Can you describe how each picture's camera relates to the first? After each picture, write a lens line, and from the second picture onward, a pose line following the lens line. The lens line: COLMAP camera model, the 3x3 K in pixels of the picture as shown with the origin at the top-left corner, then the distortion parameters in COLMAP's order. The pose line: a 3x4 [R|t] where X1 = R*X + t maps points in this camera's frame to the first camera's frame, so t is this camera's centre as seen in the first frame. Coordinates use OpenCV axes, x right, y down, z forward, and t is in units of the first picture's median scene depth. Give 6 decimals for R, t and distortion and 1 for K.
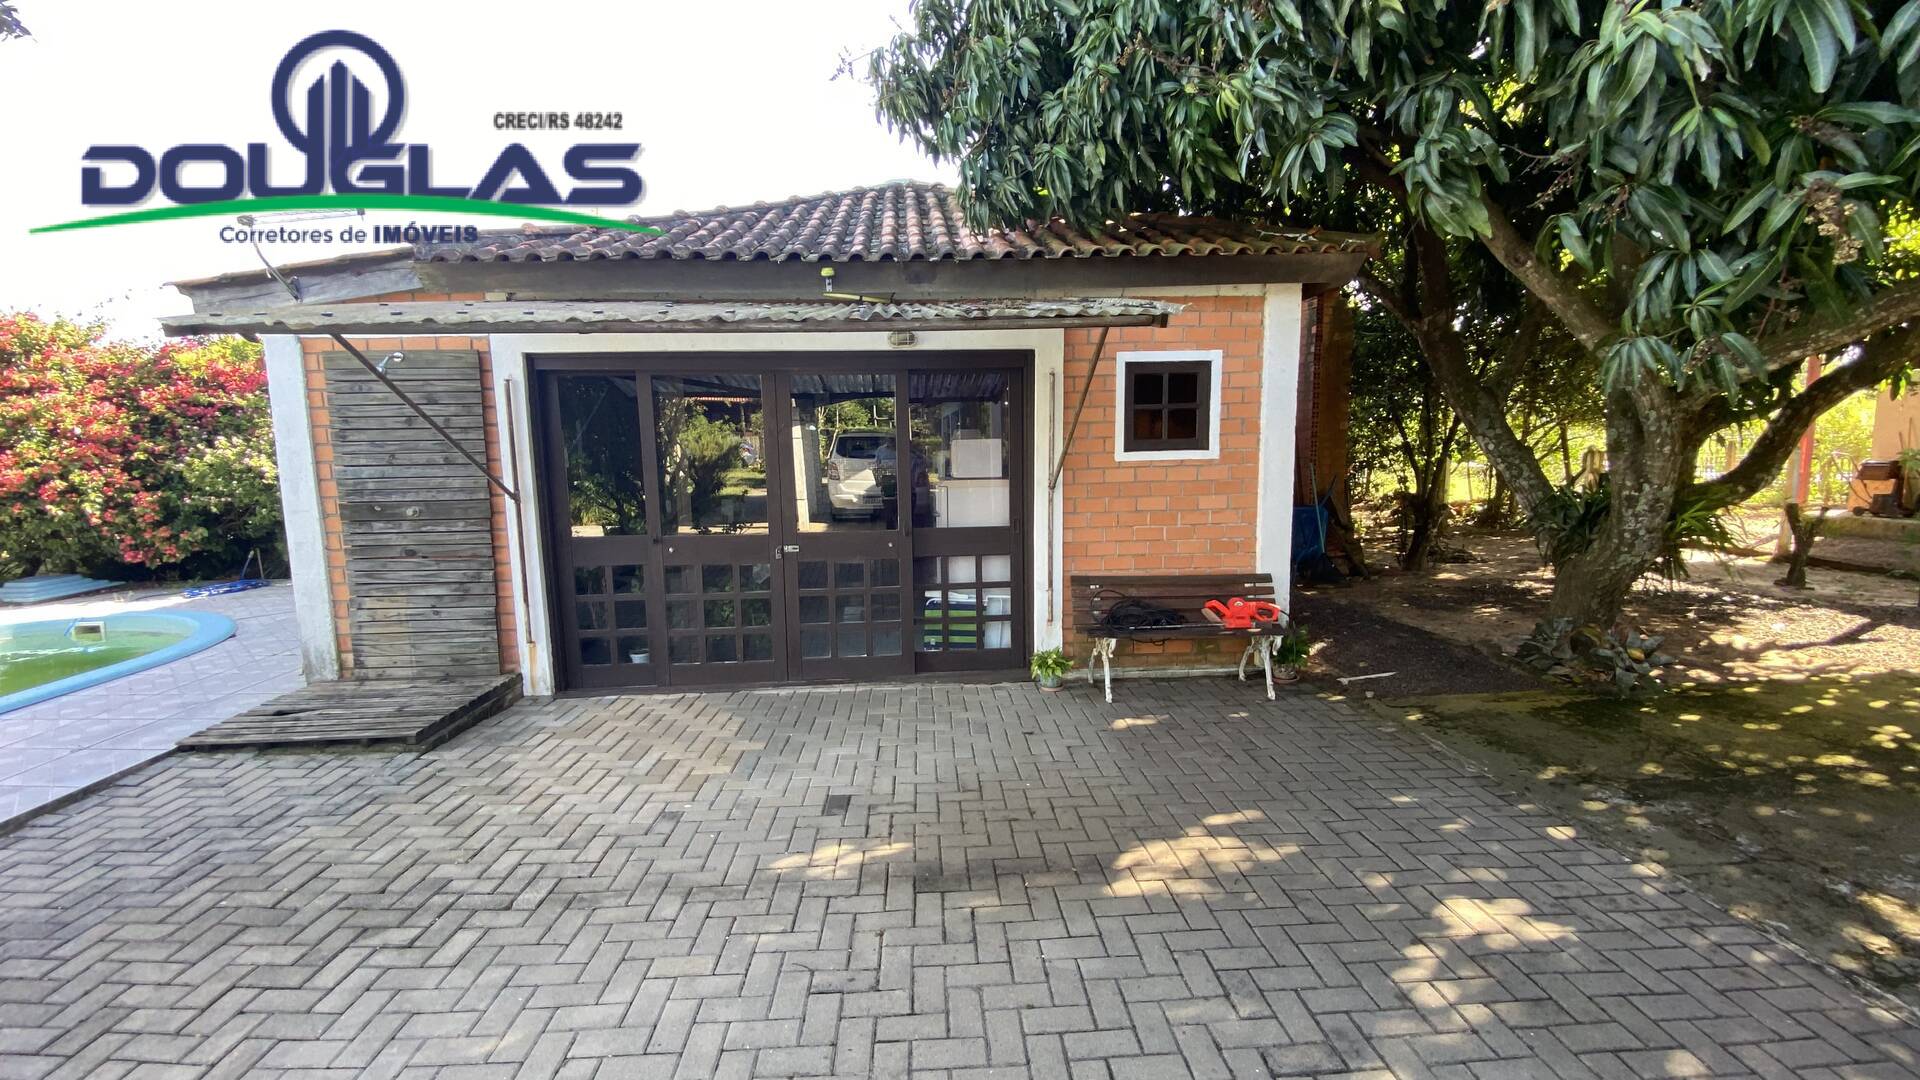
lens RADIAL K [[791.1, 0, 976.6], [0, 791.1, 539.6], [0, 0, 1]] dist [0.018879, -0.019512]
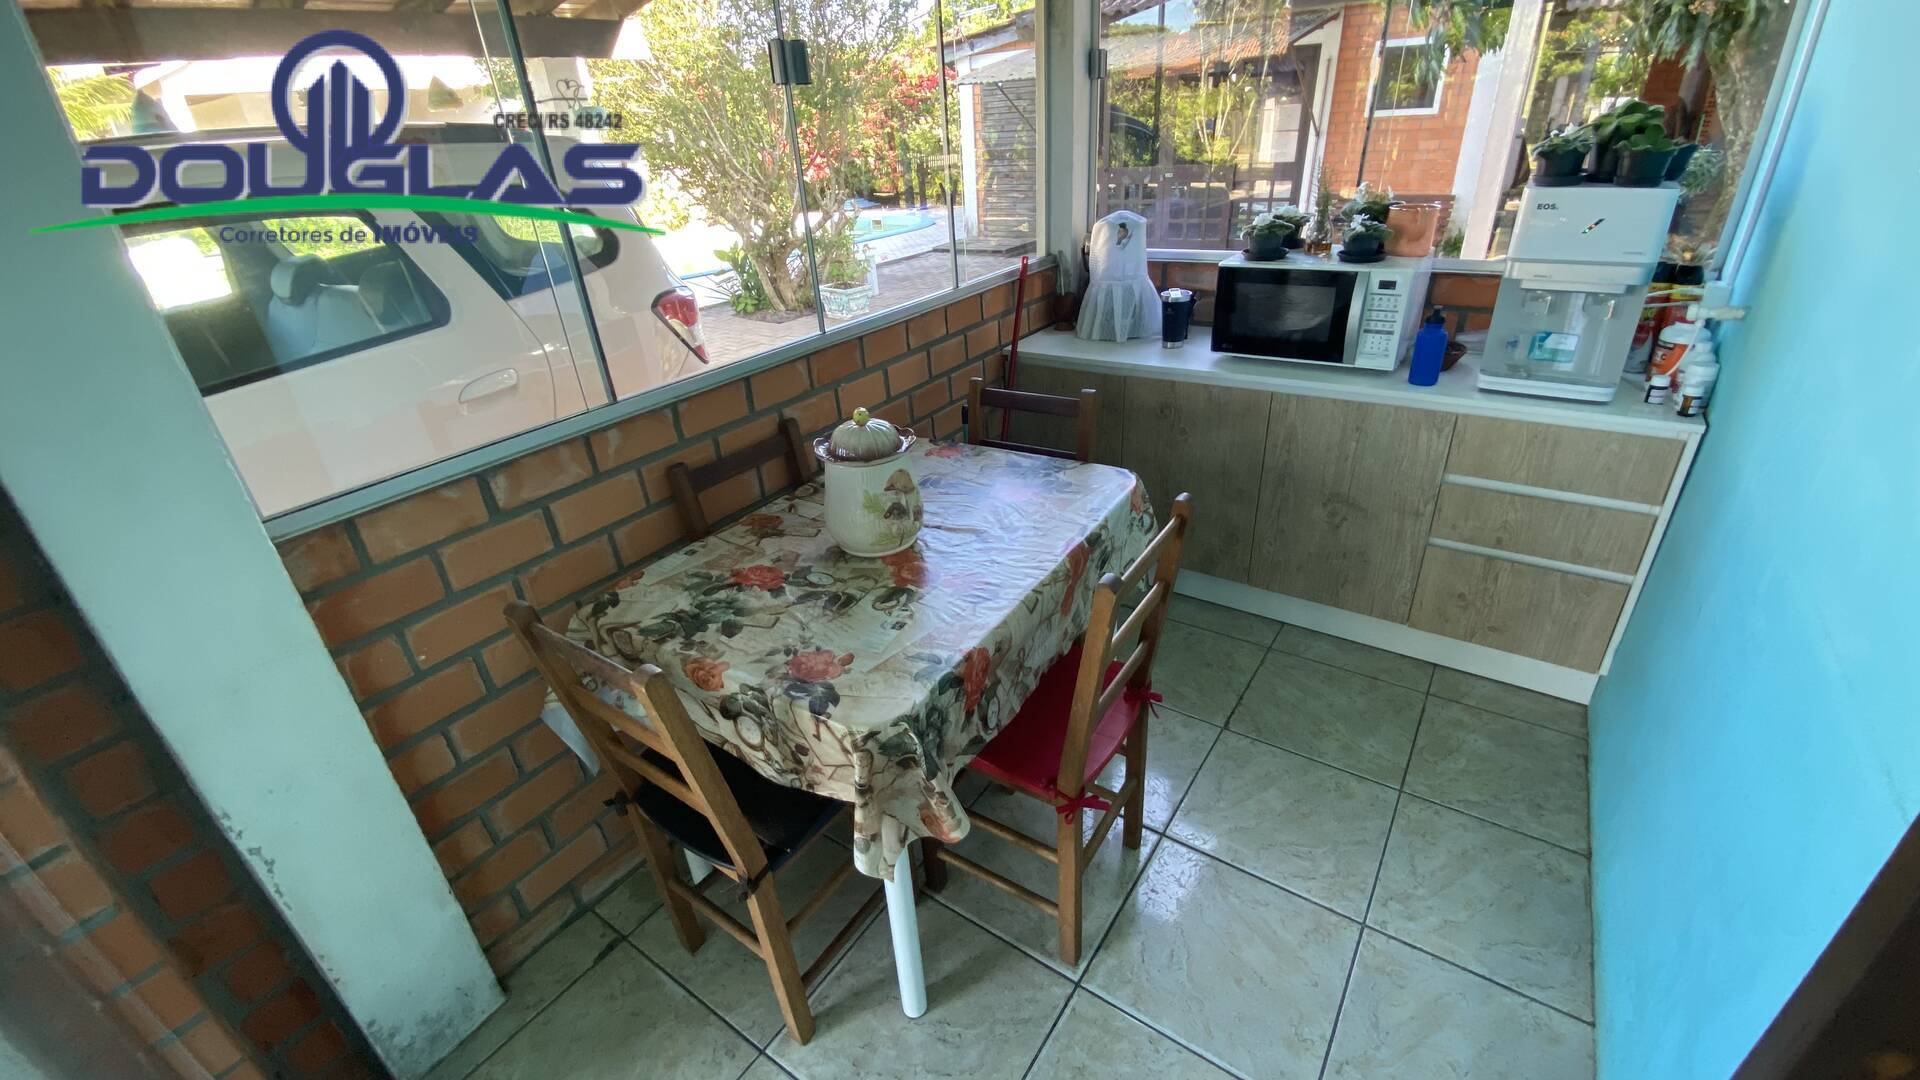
lens RADIAL K [[791.1, 0, 967.7], [0, 791.1, 540.1], [0, 0, 1]] dist [0.018879, -0.019512]
pose [[0.794908, 0.258149, -0.549073, 0.629231], [-0.032436, 0.921756, 0.386411, 0.093755], [0.605863, -0.289351, 0.741084, -0.927355]]
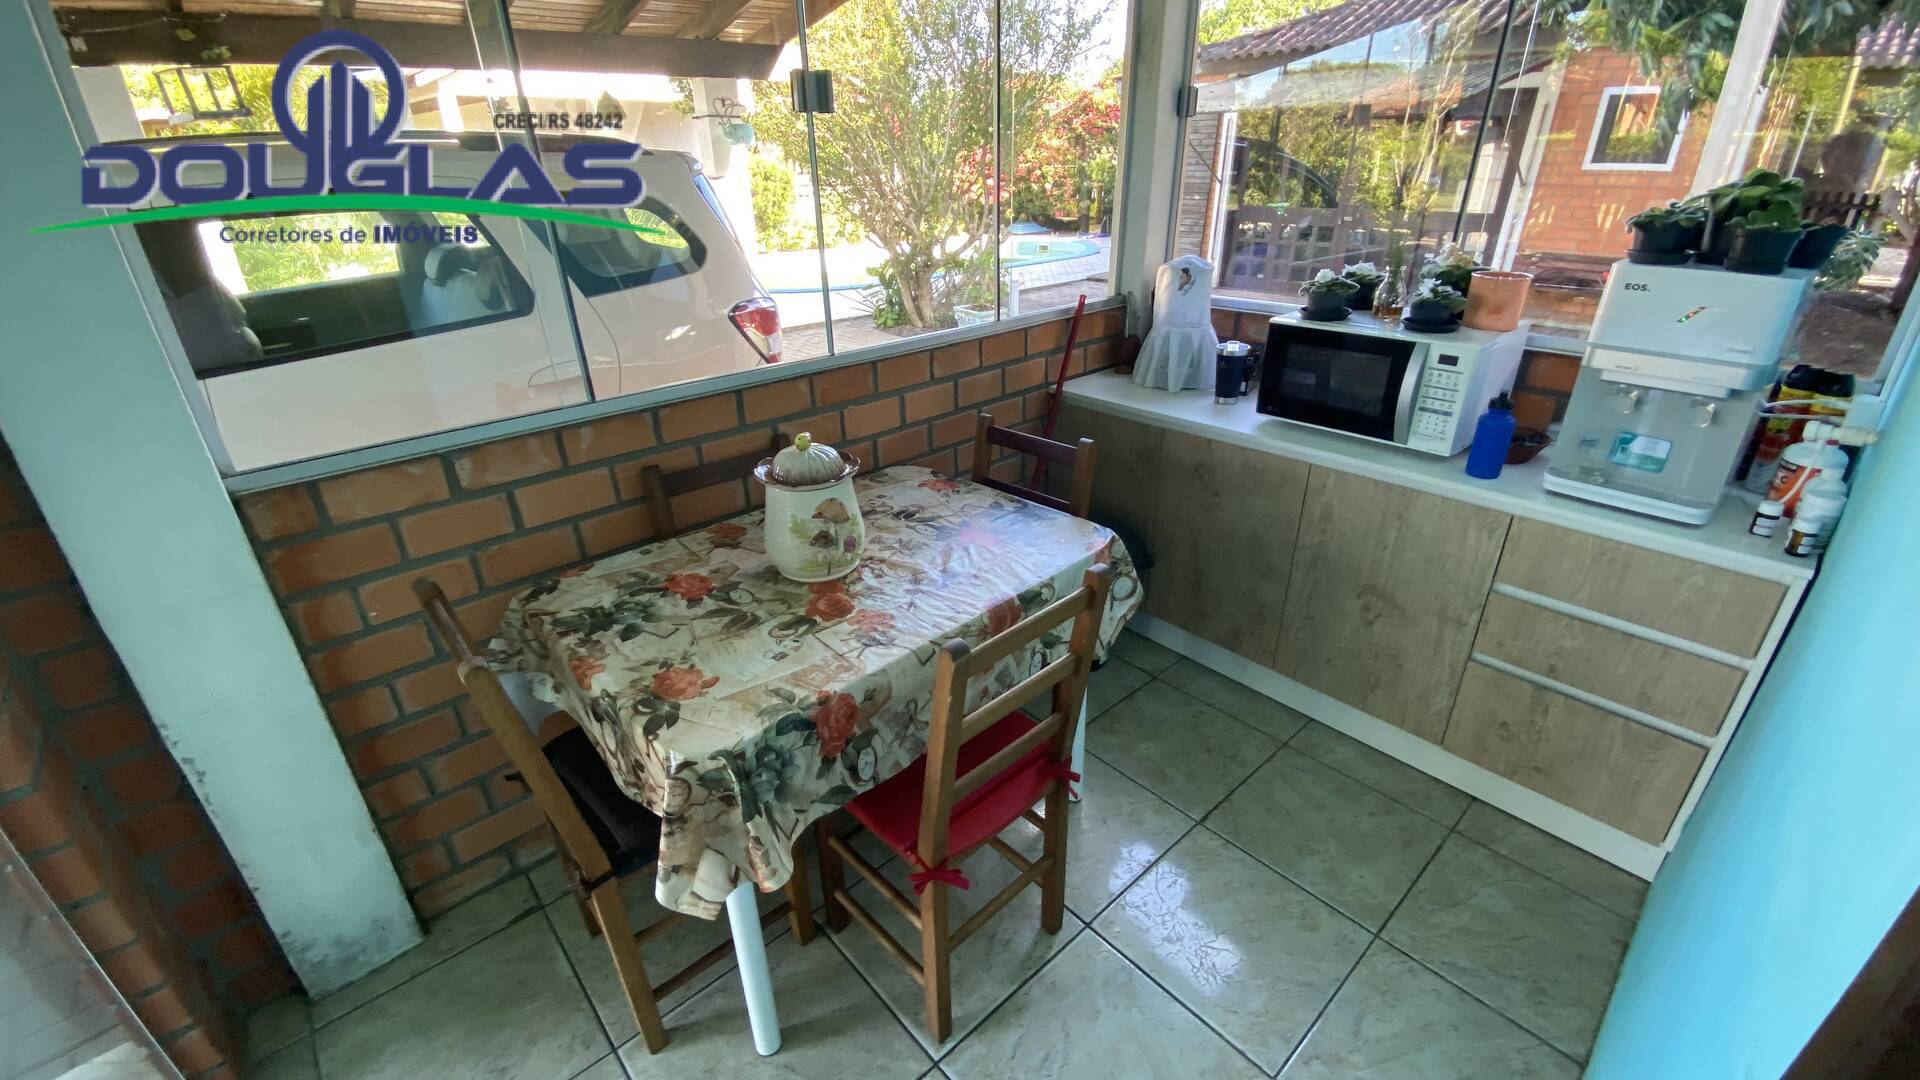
lens RADIAL K [[791.1, 0, 964.8], [0, 791.1, 542.6], [0, 0, 1]] dist [0.018879, -0.019512]
pose [[0.637073, 0.344202, -0.689683, 0.674338], [-0.091473, 0.922196, 0.375749, 0.085742], [0.765357, -0.176292, 0.618991, -0.867824]]
